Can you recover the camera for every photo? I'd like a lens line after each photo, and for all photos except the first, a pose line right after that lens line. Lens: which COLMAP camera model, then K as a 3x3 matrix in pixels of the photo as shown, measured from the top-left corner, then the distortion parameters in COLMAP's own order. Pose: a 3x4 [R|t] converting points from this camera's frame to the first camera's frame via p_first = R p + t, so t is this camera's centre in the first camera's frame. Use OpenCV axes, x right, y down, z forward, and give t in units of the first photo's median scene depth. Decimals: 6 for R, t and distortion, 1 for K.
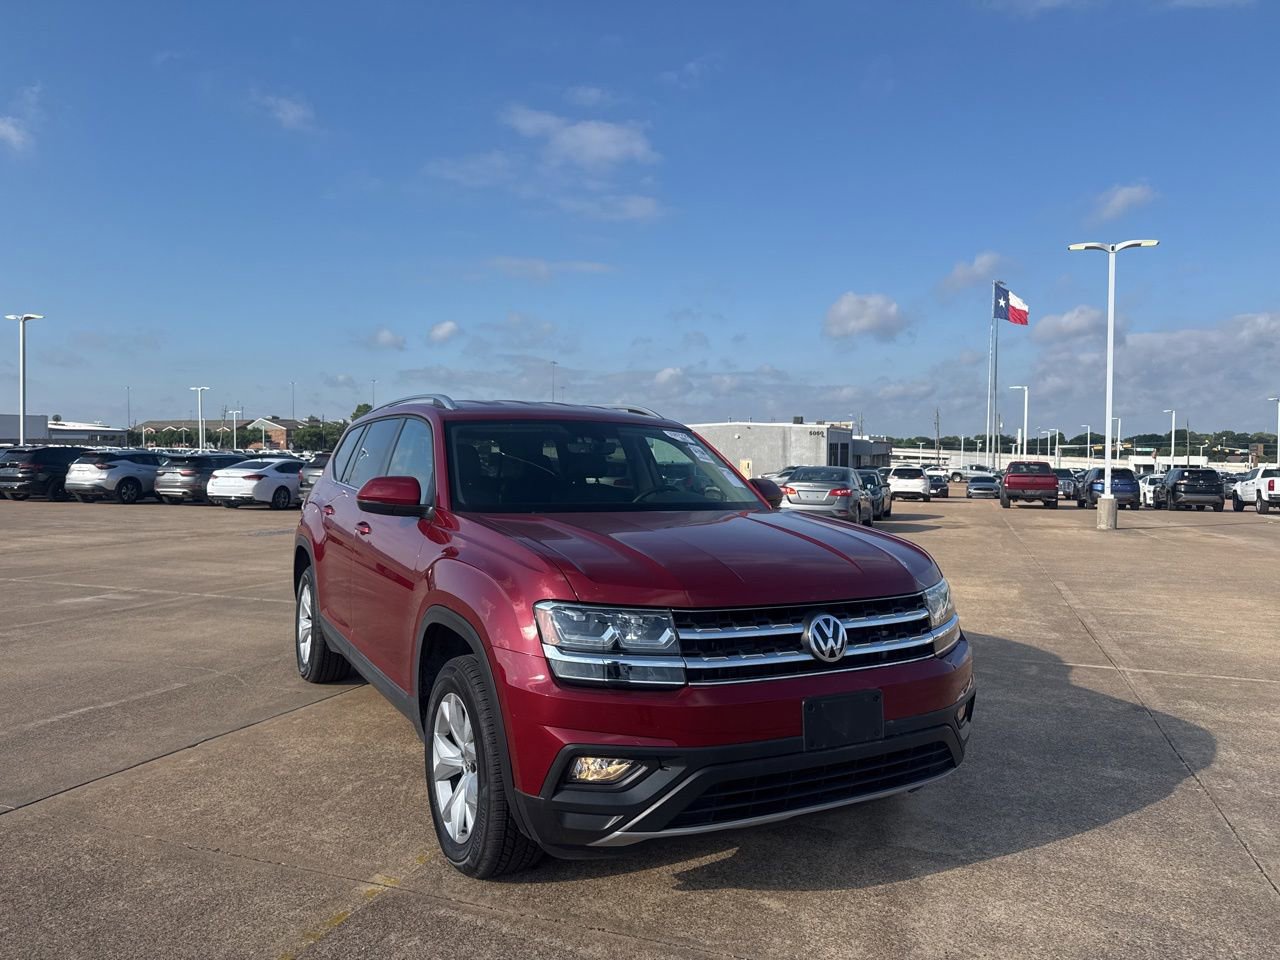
lens RADIAL K [[906.4, 0, 652.4], [0, 906.4, 481.3], [0, 0, 1]] dist [0.045619, -0.055331]
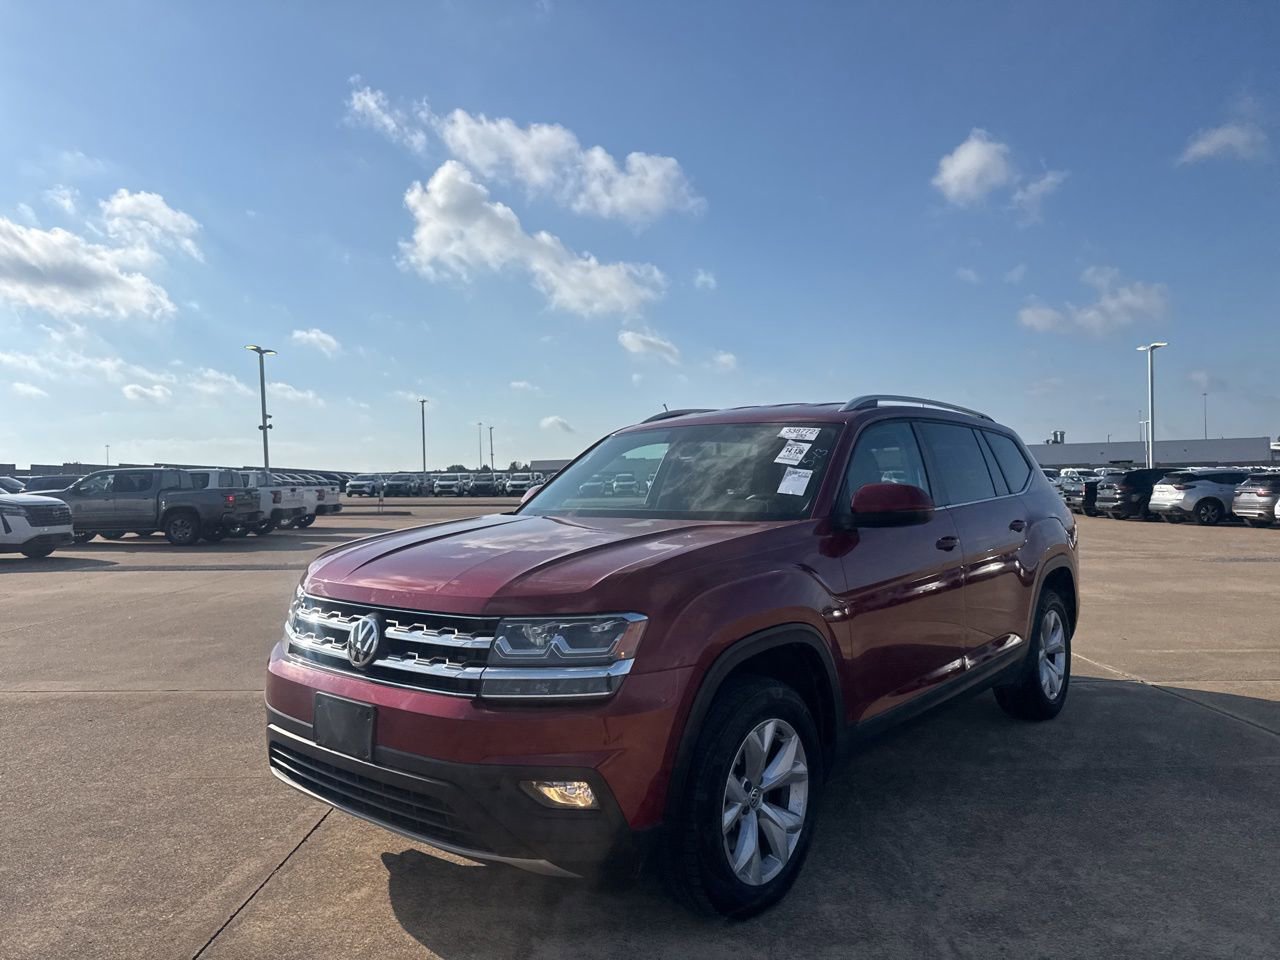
lens RADIAL K [[906.4, 0, 616.5], [0, 906.4, 495.6], [0, 0, 1]] dist [0.045619, -0.055331]
pose [[0.331640, -0.004573, -0.943395, 0.128172], [-0.004549, 0.999969, -0.006446, 0.002354], [0.943395, 0.006430, 0.331609, 0.099479]]
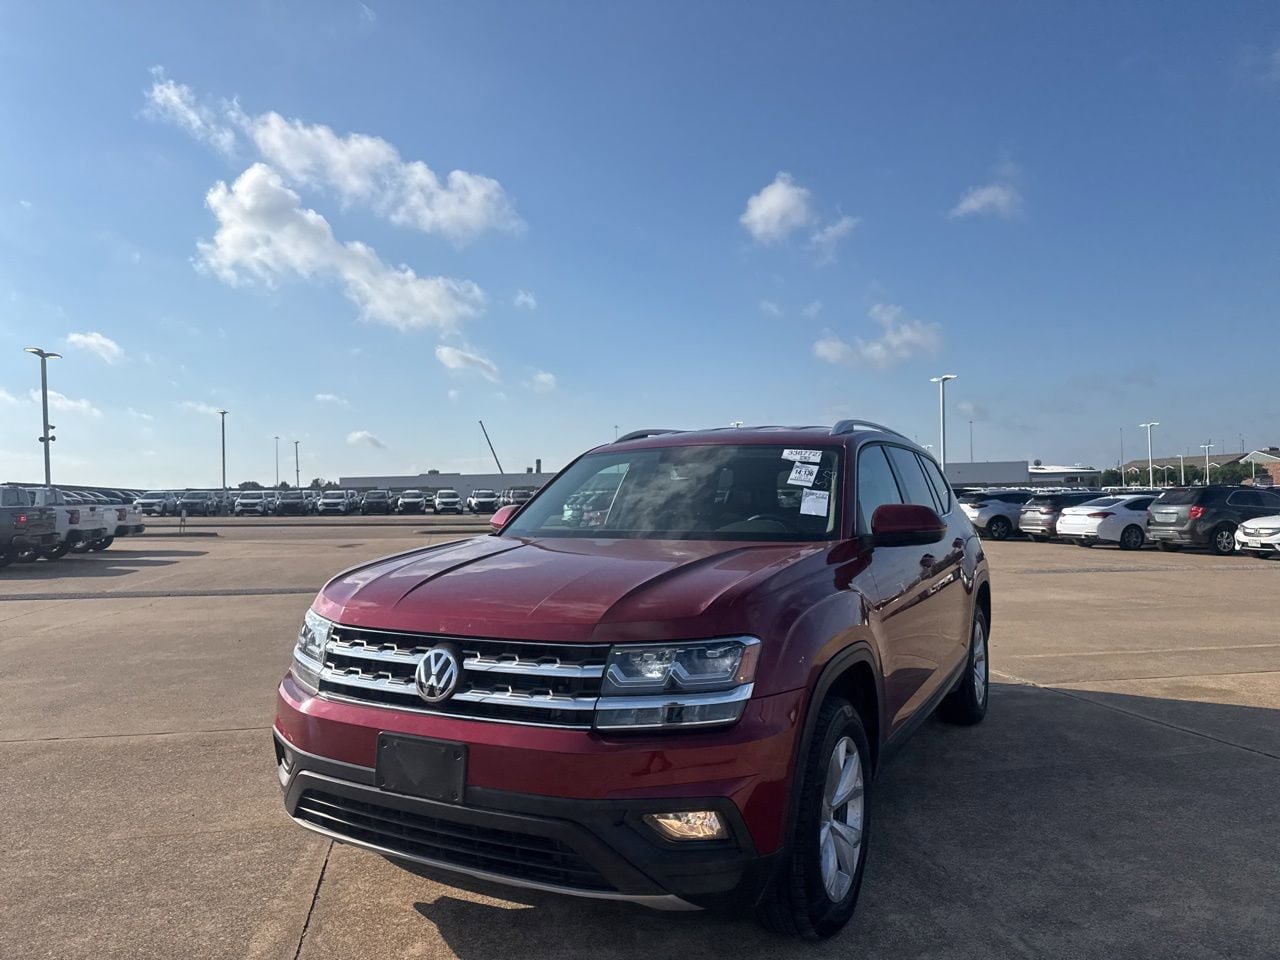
lens RADIAL K [[906.4, 0, 623.9], [0, 906.4, 487.6], [0, 0, 1]] dist [0.045619, -0.055331]
pose [[0.518985, -0.030105, -0.854253, 0.114270], [-0.001435, 0.999348, -0.036090, 0.001995], [0.854782, 0.019956, 0.518603, 0.073200]]
